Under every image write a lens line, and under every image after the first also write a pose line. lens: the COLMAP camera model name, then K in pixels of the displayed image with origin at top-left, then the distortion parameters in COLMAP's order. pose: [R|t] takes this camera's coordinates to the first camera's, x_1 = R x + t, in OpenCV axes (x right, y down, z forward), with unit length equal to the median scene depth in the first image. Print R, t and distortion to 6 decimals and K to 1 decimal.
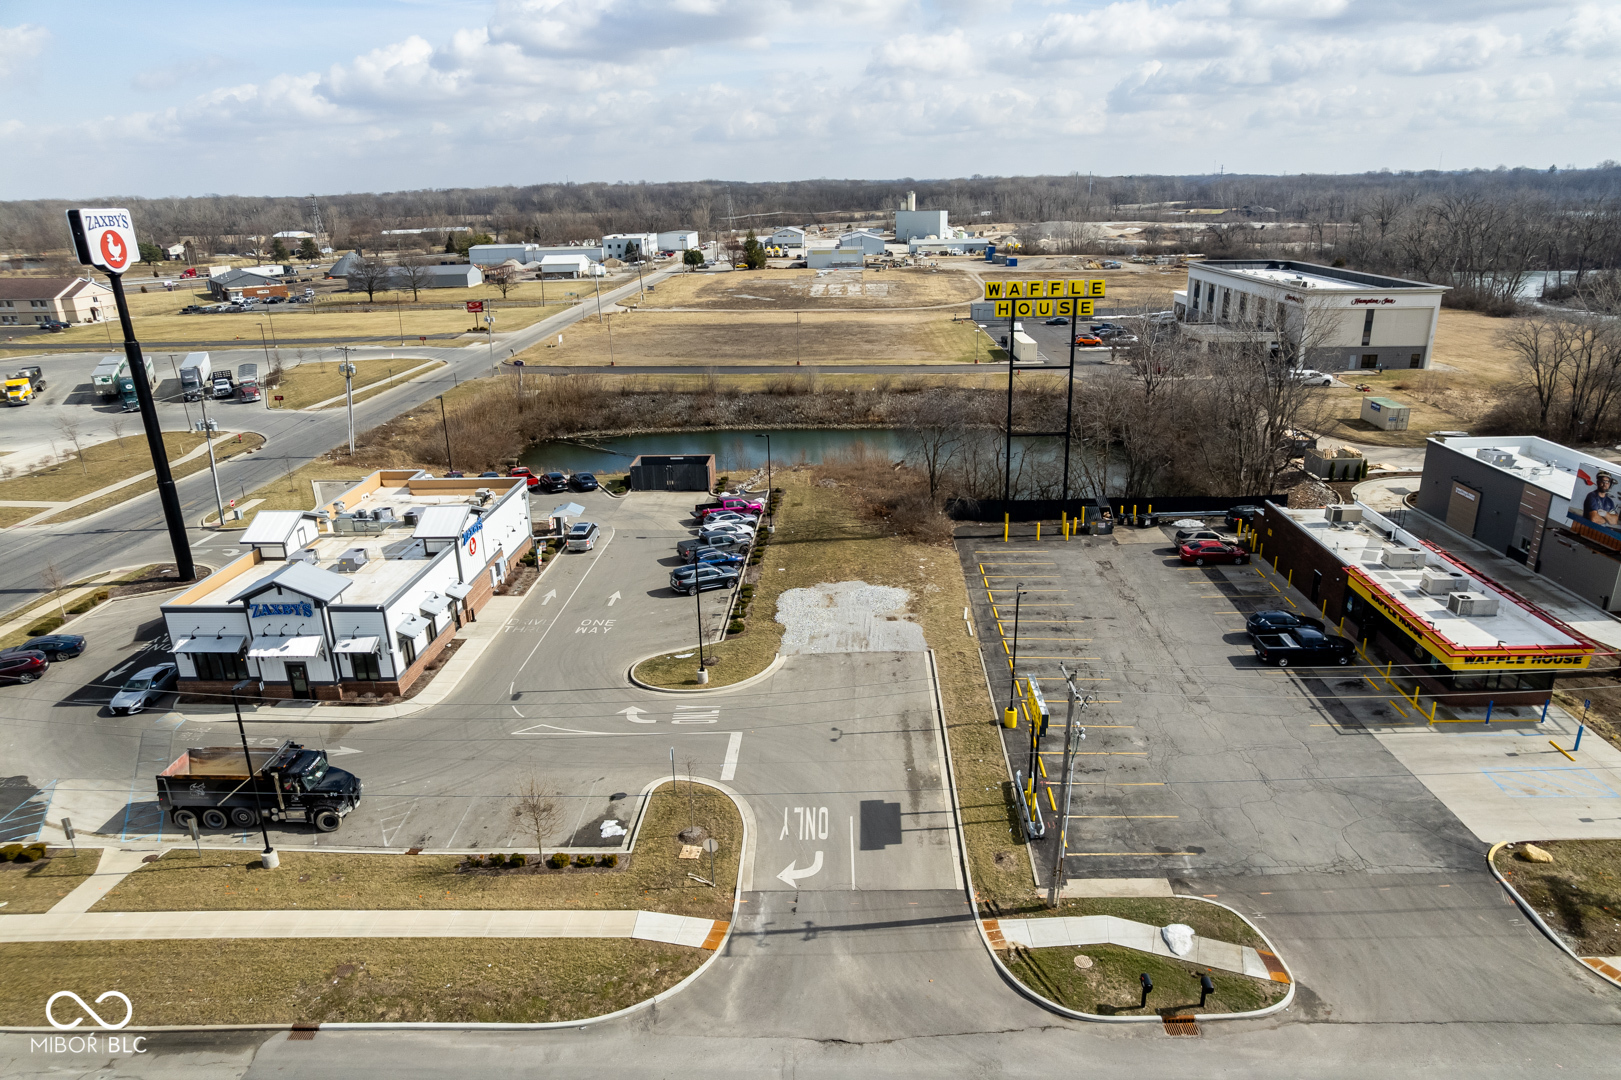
lens RADIAL K [[1036.8, 0, 822.0], [0, 1036.8, 547.9], [0, 0, 1]] dist [-0.073824, 0.066935]
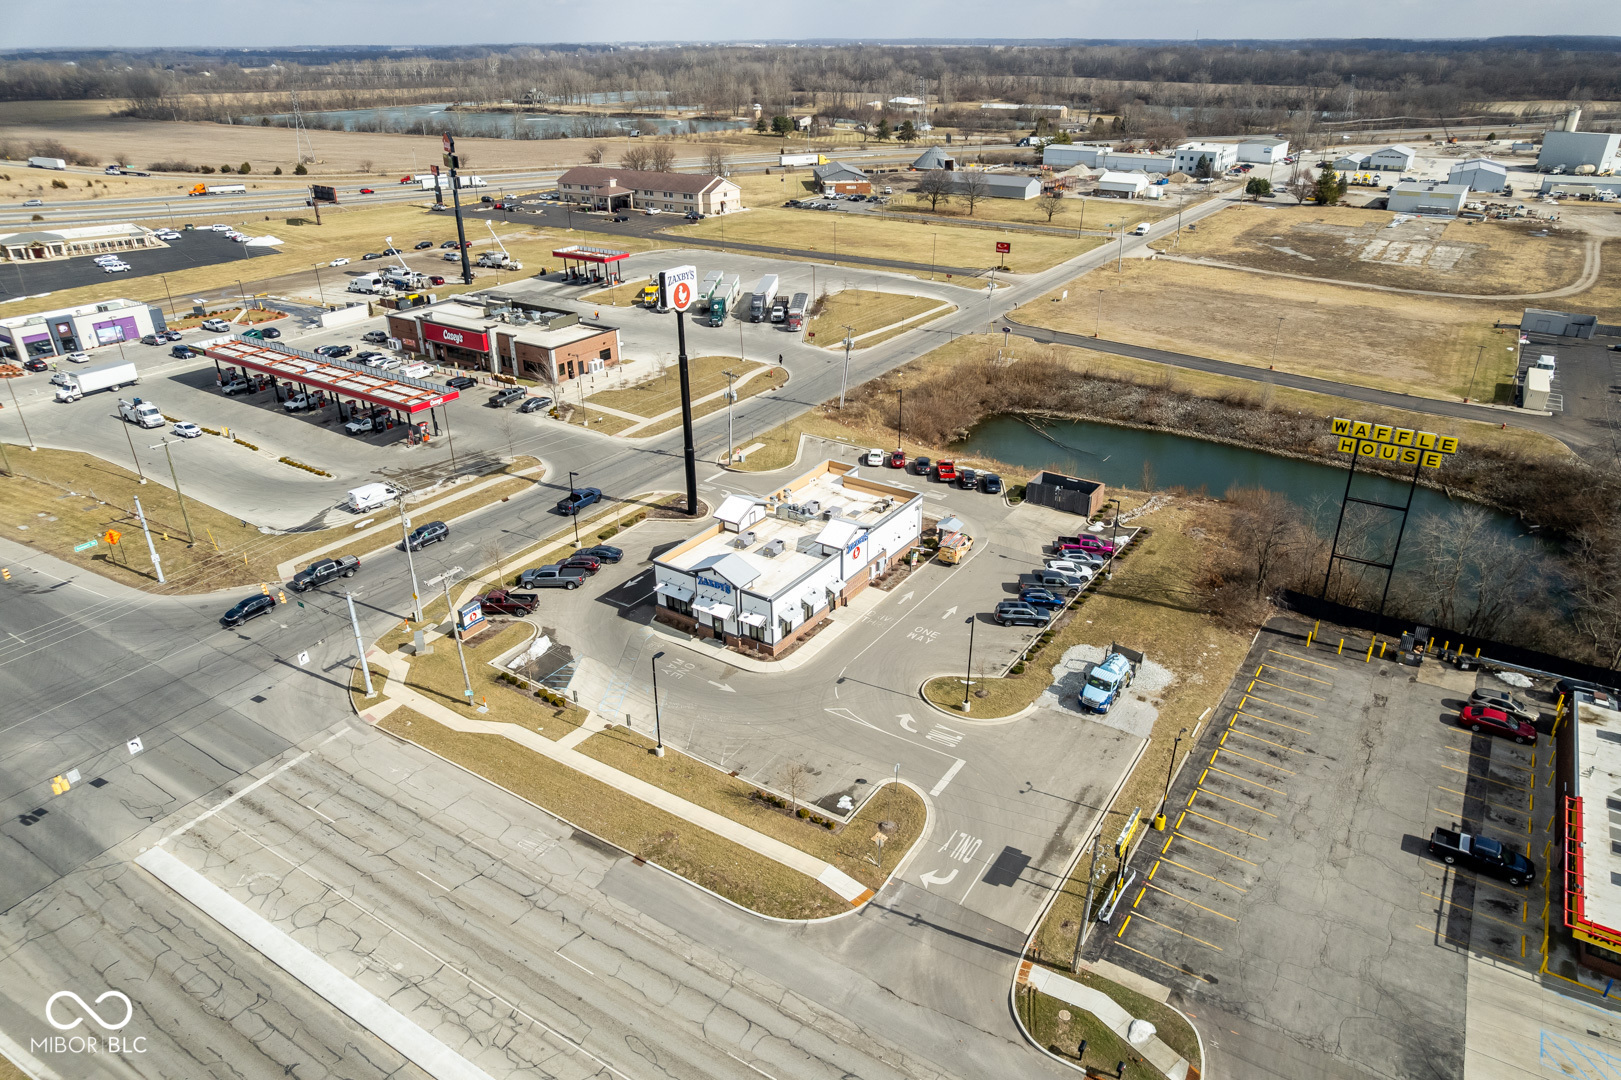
lens RADIAL K [[1036.8, 0, 822.0], [0, 1036.8, 547.9], [0, 0, 1]] dist [-0.073824, 0.066935]
pose [[0.851979, 0.247633, -0.461313, 0.254219], [-0.186612, 0.966839, 0.174353, -0.237217], [0.489191, -0.062459, 0.869937, -0.222076]]
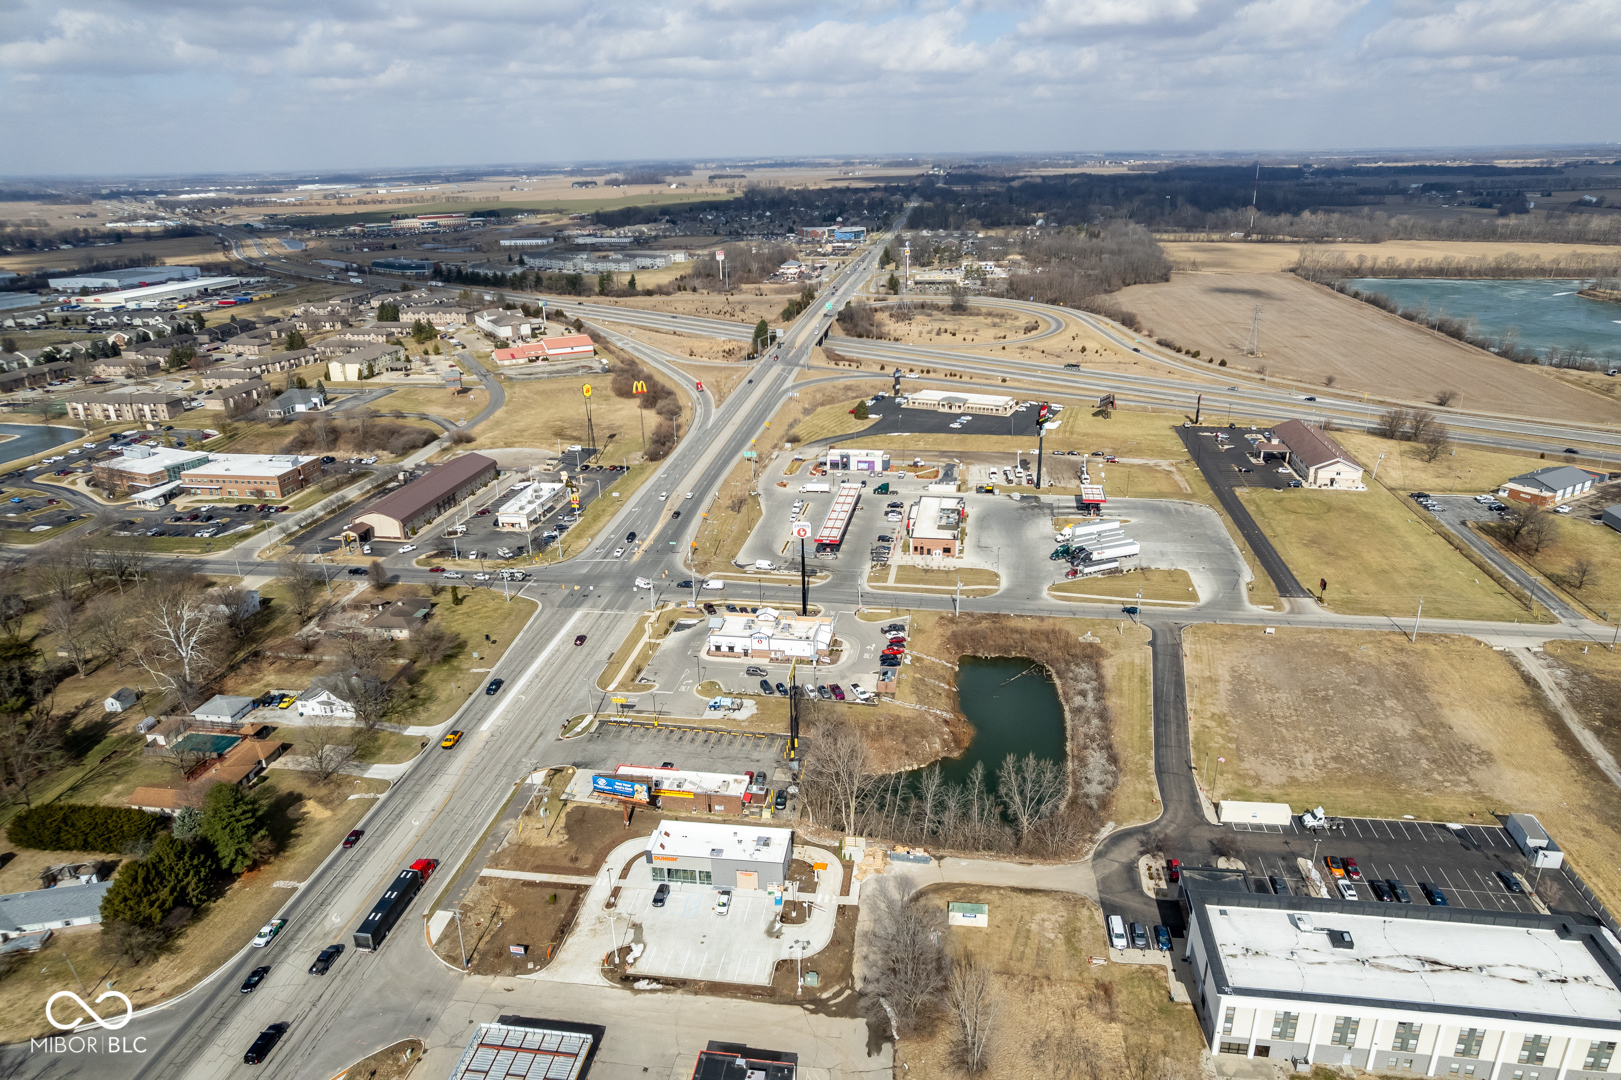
lens RADIAL K [[1036.8, 0, 822.0], [0, 1036.8, 547.9], [0, 0, 1]] dist [-0.073824, 0.066935]
pose [[-0.125054, 0.380129, -0.916441, 2.826772], [-0.313315, 0.861294, 0.400008, -1.797119], [0.941380, 0.337157, 0.011392, 1.038649]]
